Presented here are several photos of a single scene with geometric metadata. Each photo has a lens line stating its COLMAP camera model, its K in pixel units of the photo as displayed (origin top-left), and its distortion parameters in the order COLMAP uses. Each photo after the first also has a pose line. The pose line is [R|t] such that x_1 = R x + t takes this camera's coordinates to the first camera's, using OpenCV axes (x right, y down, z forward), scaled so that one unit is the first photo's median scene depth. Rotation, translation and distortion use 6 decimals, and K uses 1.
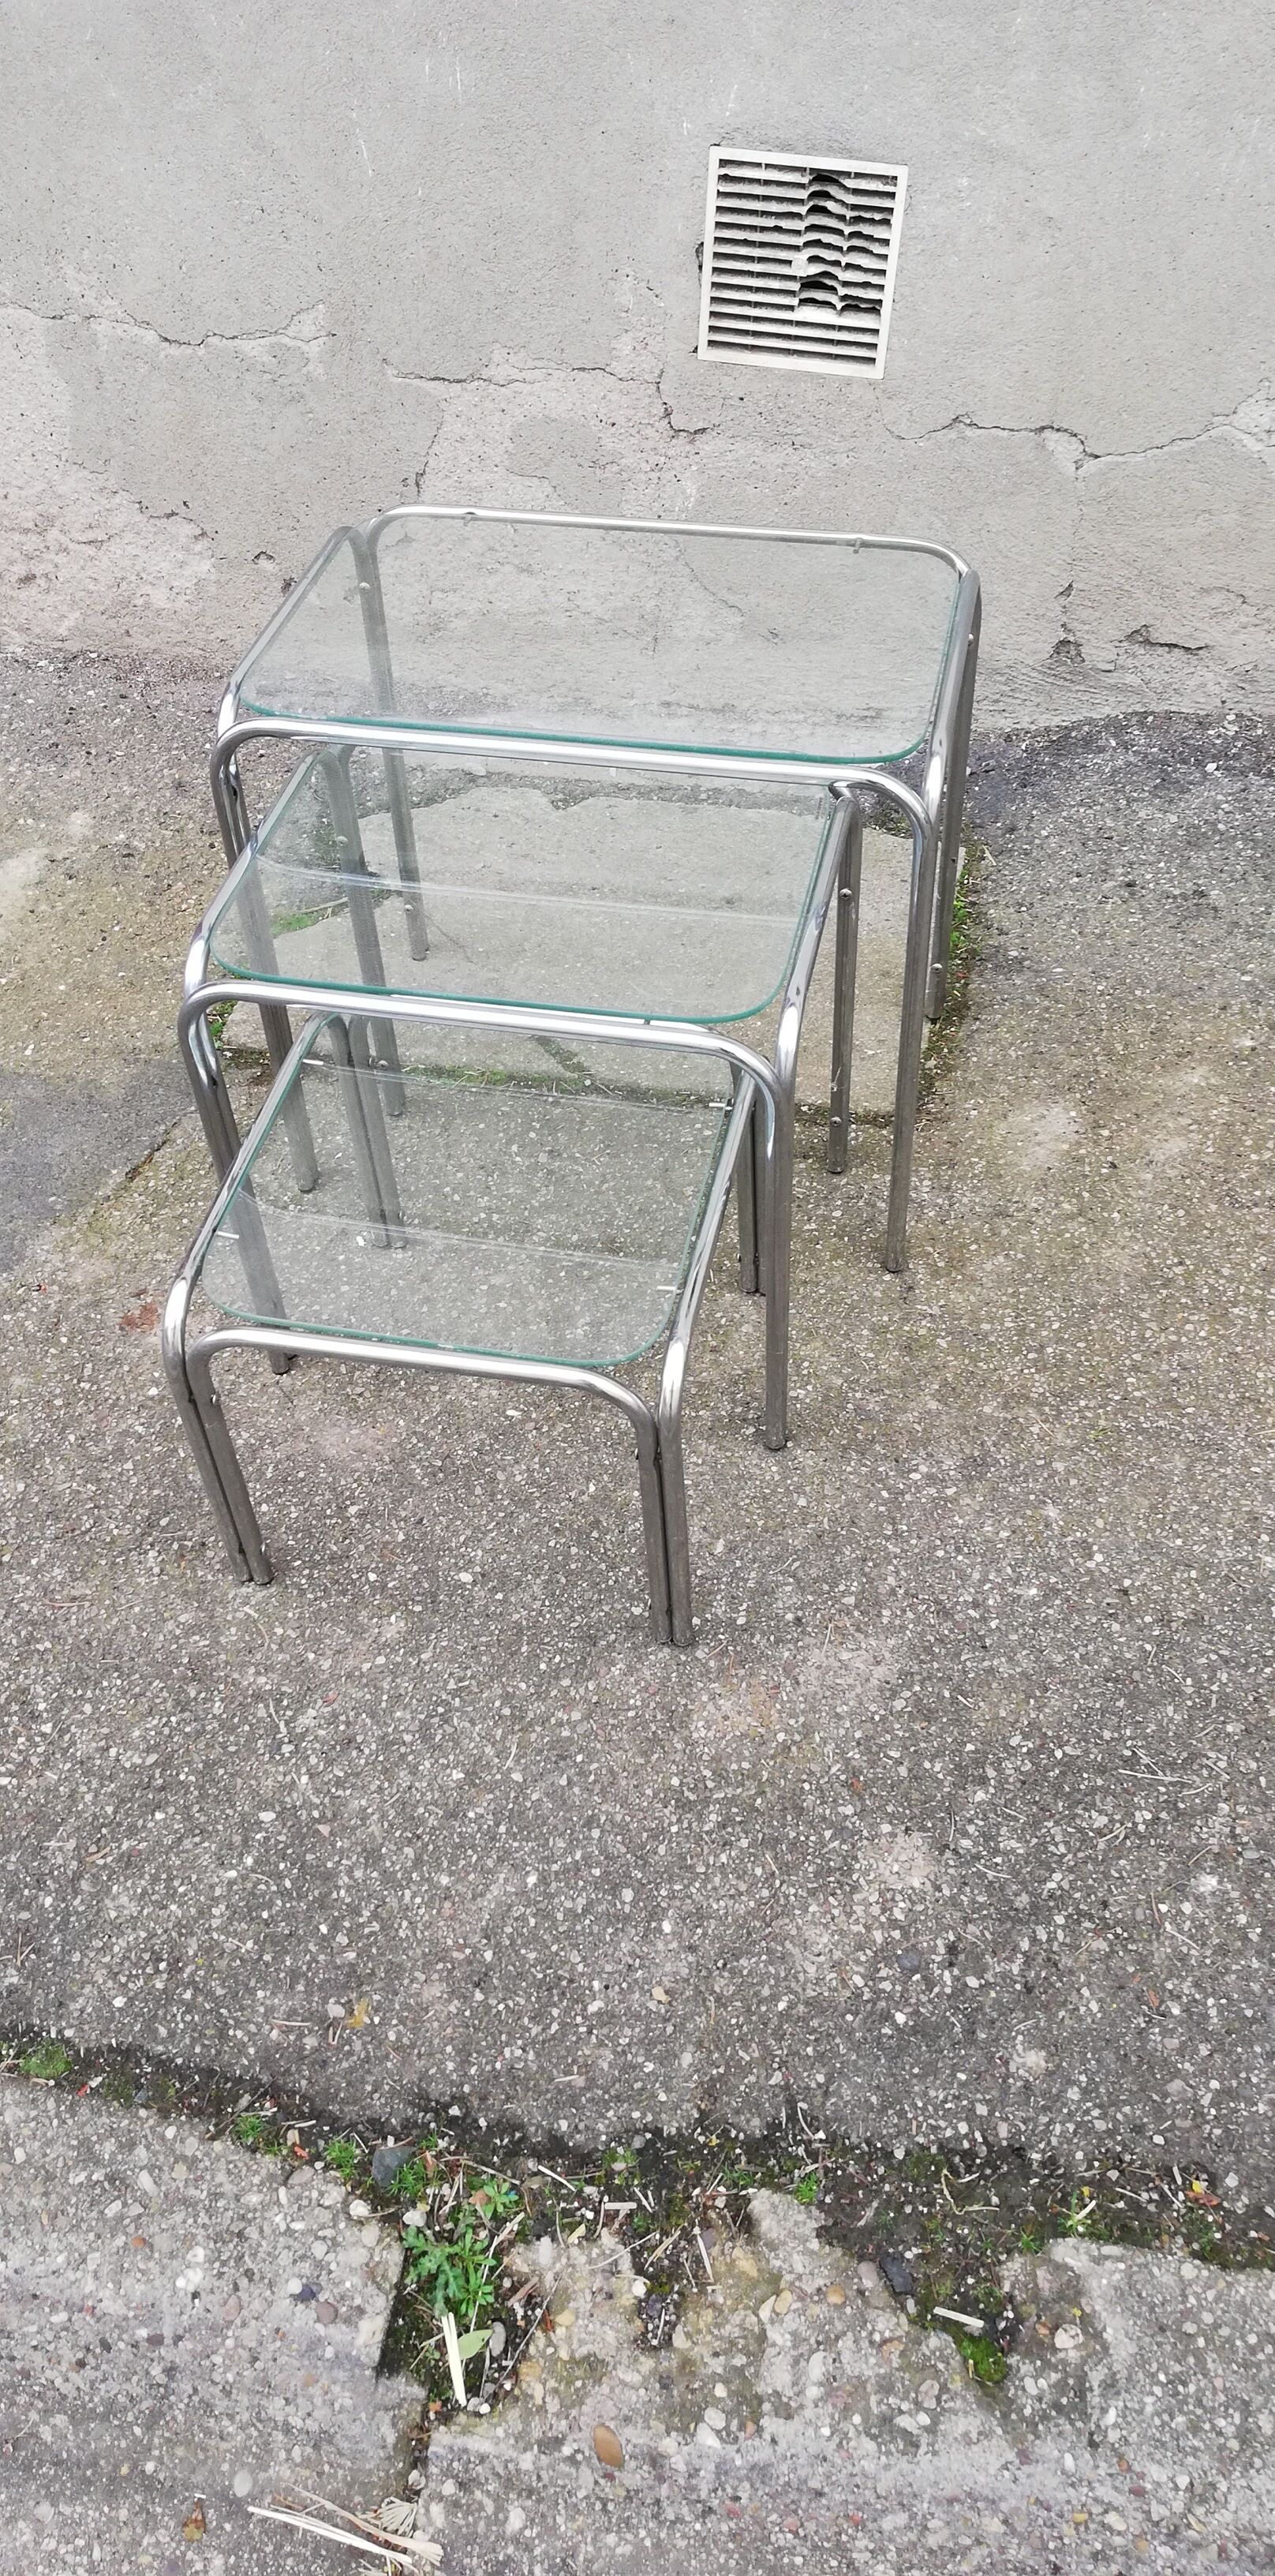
lens RADIAL K [[1927.9, 0, 652.5], [0, 1927.9, 1289.7], [0, 0, 1]] dist [0.050641, -0.068672]
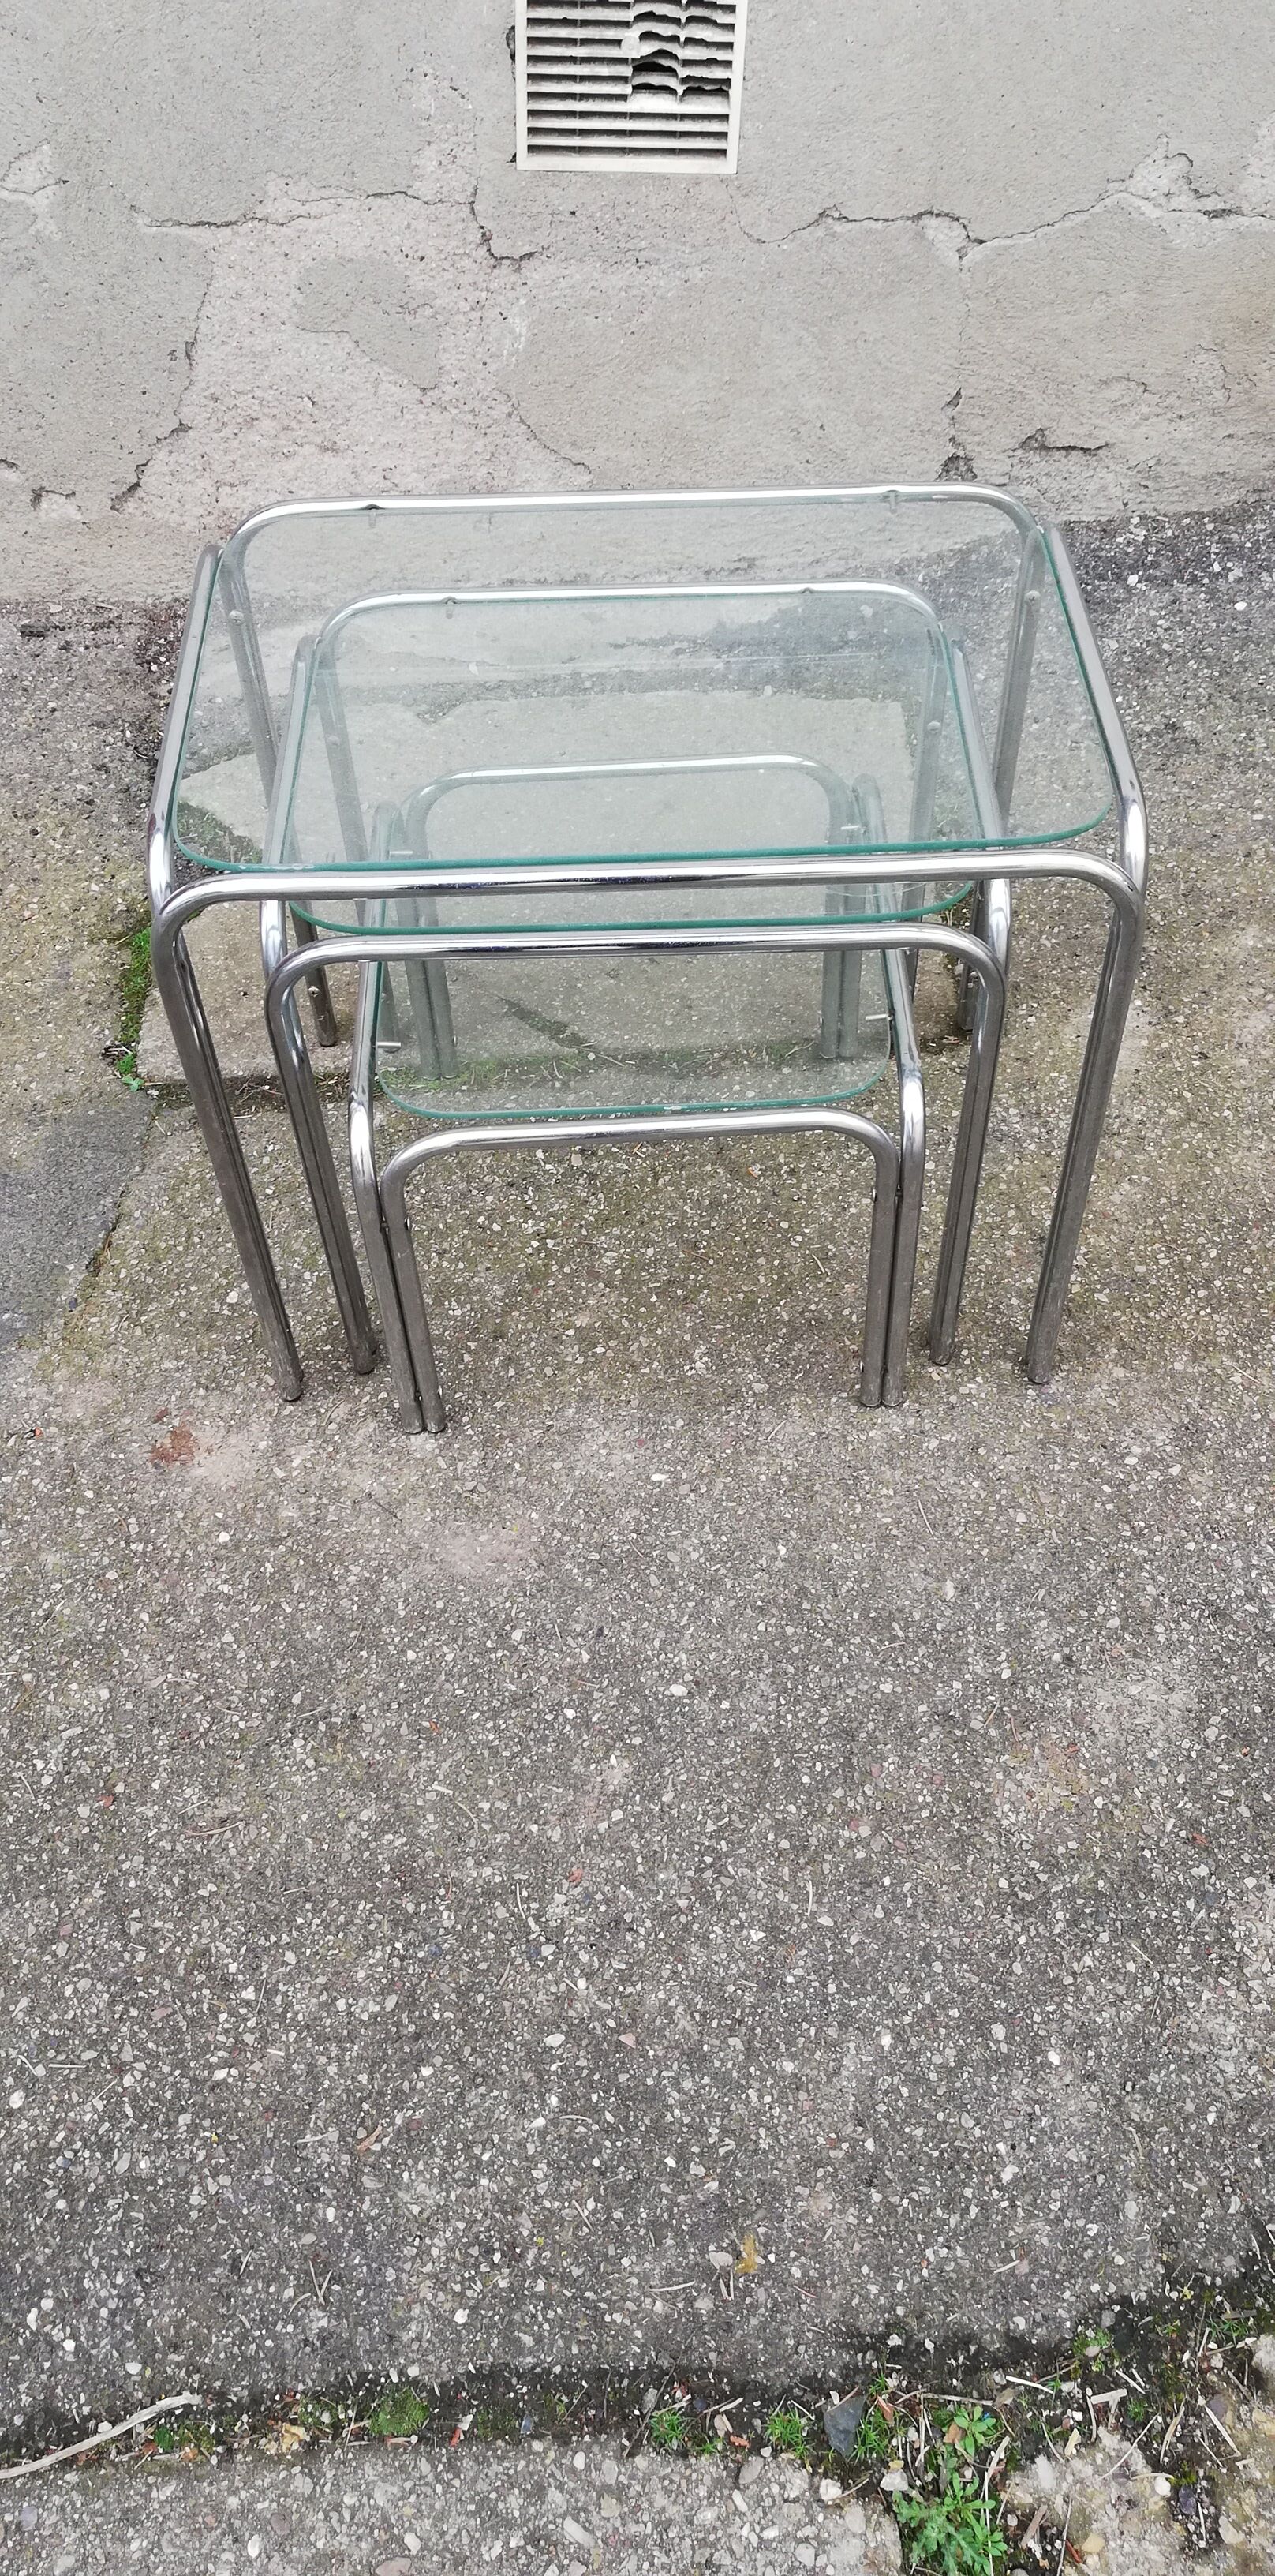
lens RADIAL K [[1937.5, 0, 652.3], [0, 1937.5, 1291.6], [0, 0, 1]] dist [0.036849, -0.052784]
pose [[0.967769, -0.190038, 0.165251, -0.217183], [0.174241, 0.979038, 0.105470, -0.115969], [-0.181830, -0.073277, 0.980596, 0.177011]]
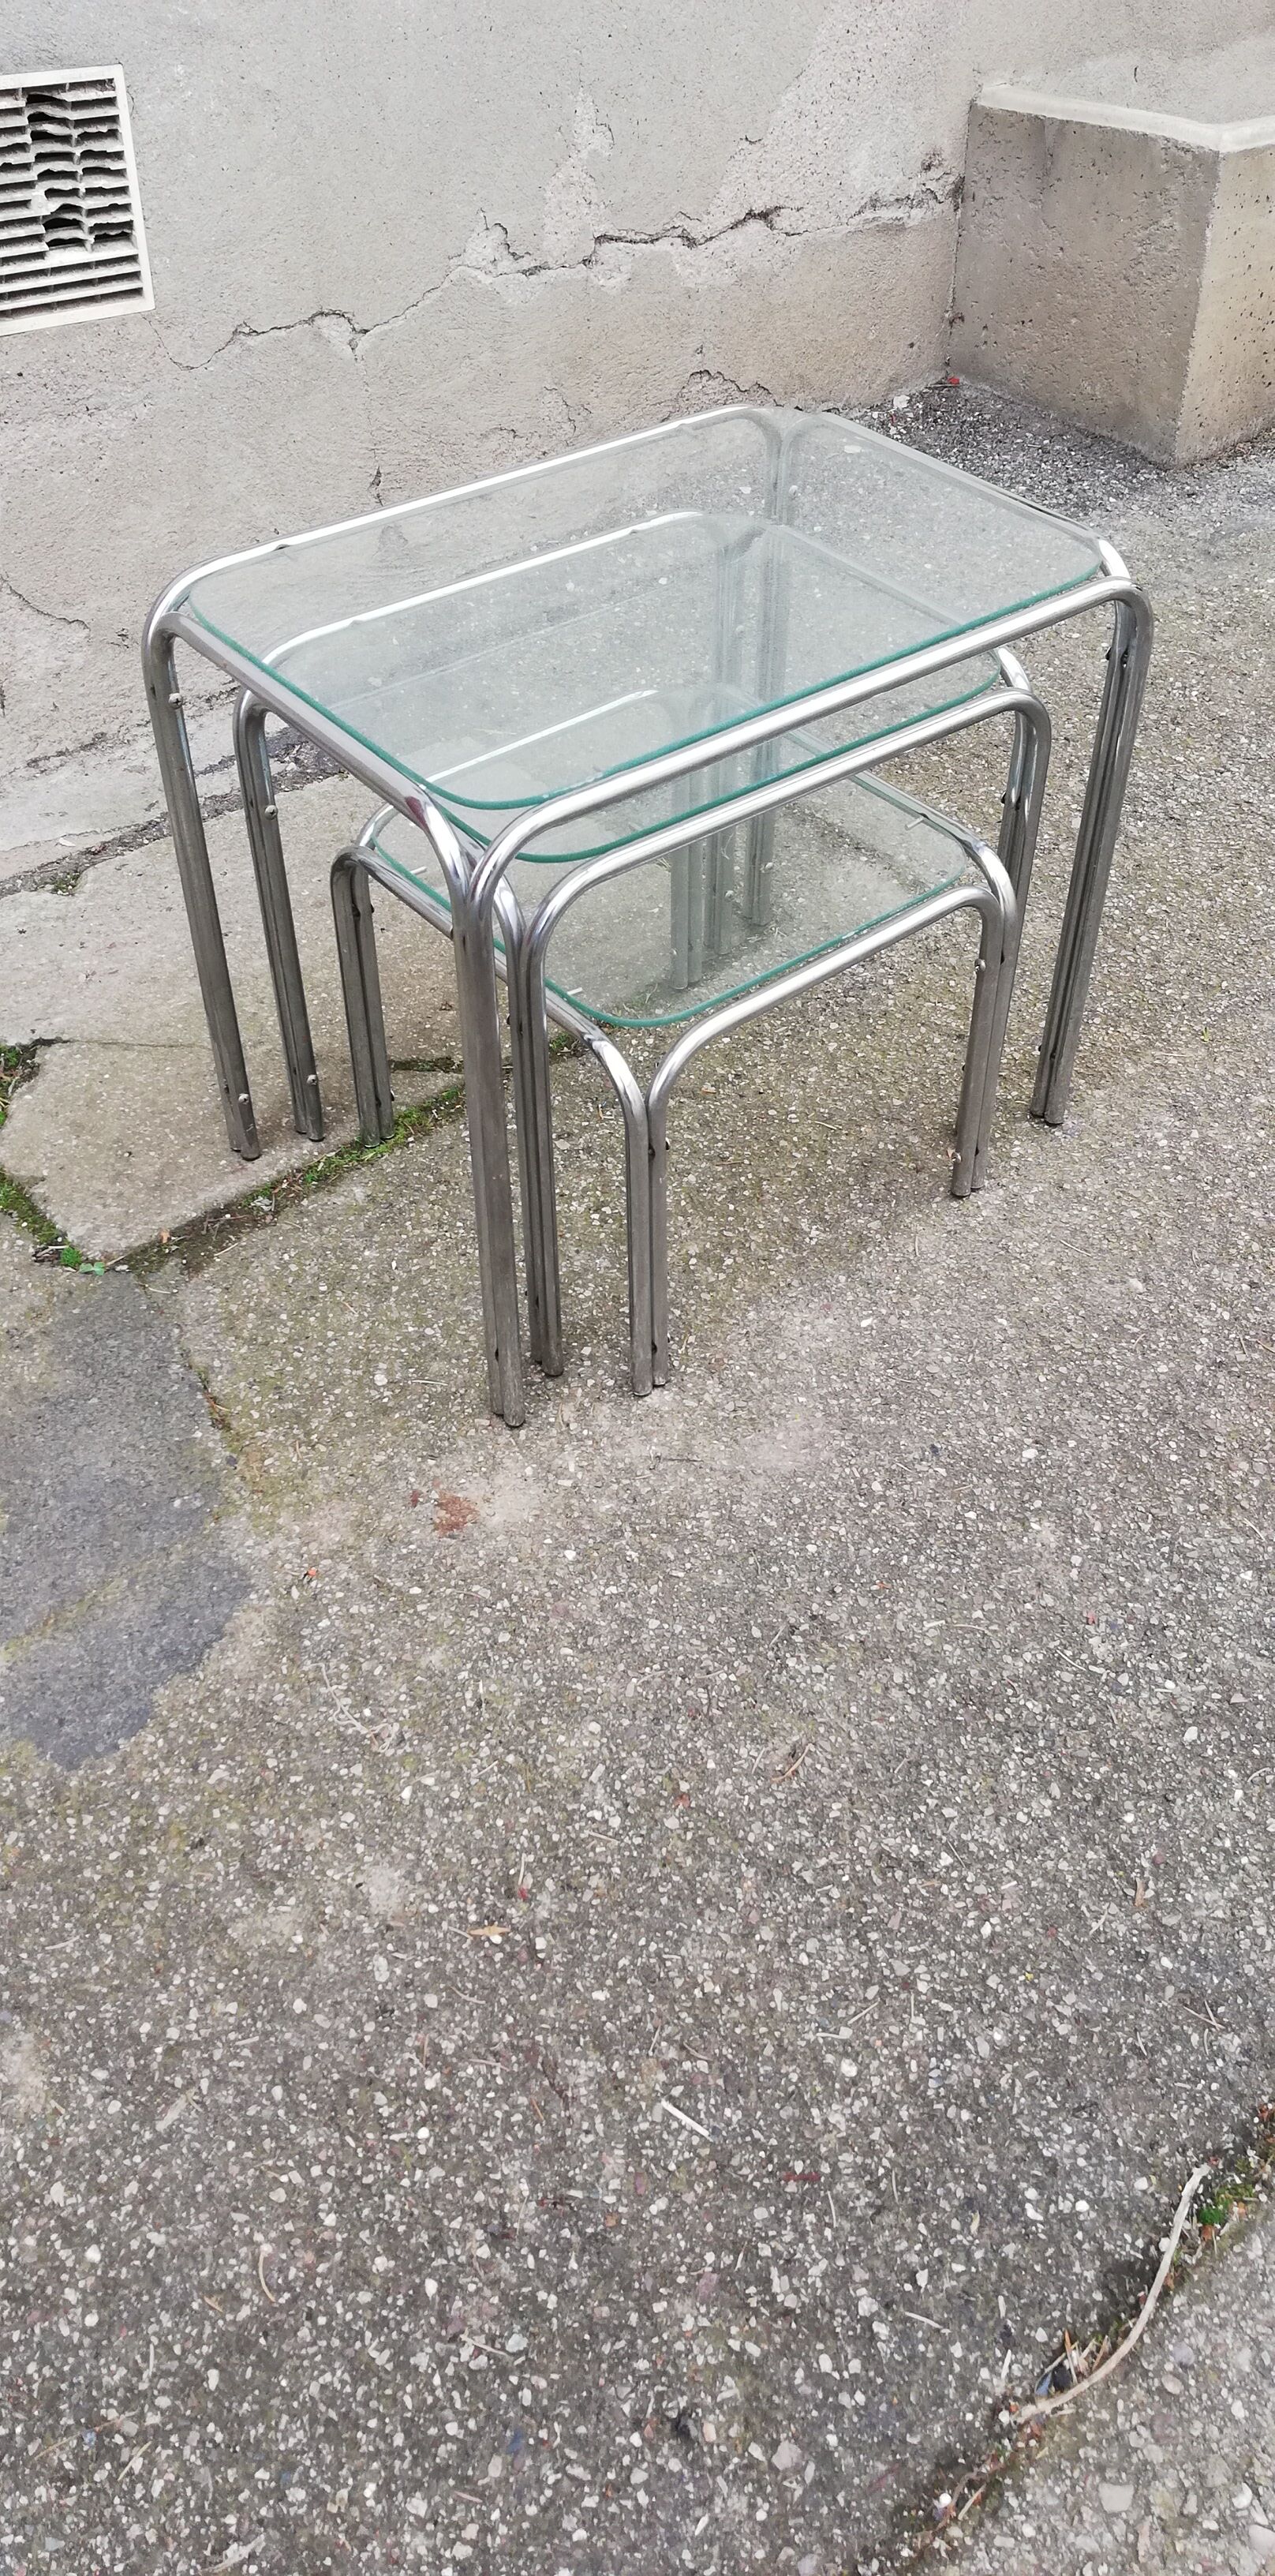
lens RADIAL K [[1930.8, 0, 649.5], [0, 1930.8, 1284.7], [0, 0, 1]] dist [0.042823, -0.056696]
pose [[0.624459, -0.525645, 0.577709, -0.701639], [0.545890, 0.822726, 0.158514, -0.161836], [-0.558619, 0.216380, 0.800703, 0.350700]]
